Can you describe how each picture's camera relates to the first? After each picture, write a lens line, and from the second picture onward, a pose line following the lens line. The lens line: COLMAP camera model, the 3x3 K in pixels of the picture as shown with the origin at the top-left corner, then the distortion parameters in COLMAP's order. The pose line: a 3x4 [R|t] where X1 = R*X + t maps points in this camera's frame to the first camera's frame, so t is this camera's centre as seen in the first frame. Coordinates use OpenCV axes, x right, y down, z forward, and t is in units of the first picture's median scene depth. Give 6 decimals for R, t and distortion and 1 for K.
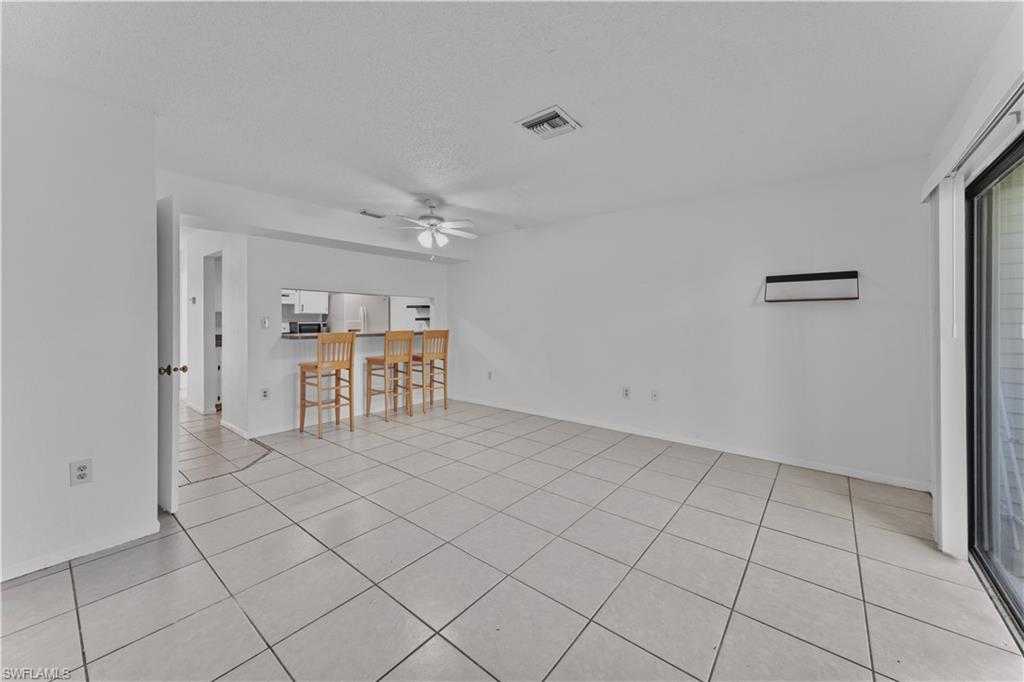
lens RADIAL K [[383.9, 0, 527.7], [0, 383.9, 318.9], [0, 0, 1]] dist [-0.009481, 0.000236]
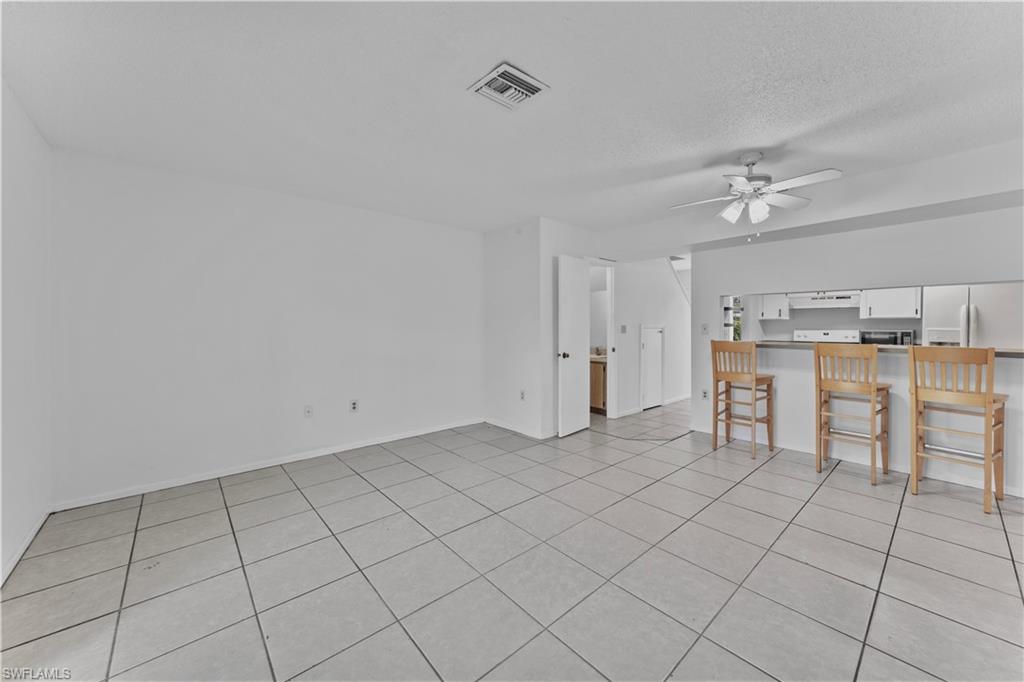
lens RADIAL K [[383.9, 0, 500.6], [0, 383.9, 327.3], [0, 0, 1]] dist [-0.009481, 0.000236]
pose [[-0.198523, -0.000498, -0.980096, 0.320880], [0.001411, 0.999999, -0.000794, 0.003045], [0.980095, -0.001541, -0.198522, 0.423997]]
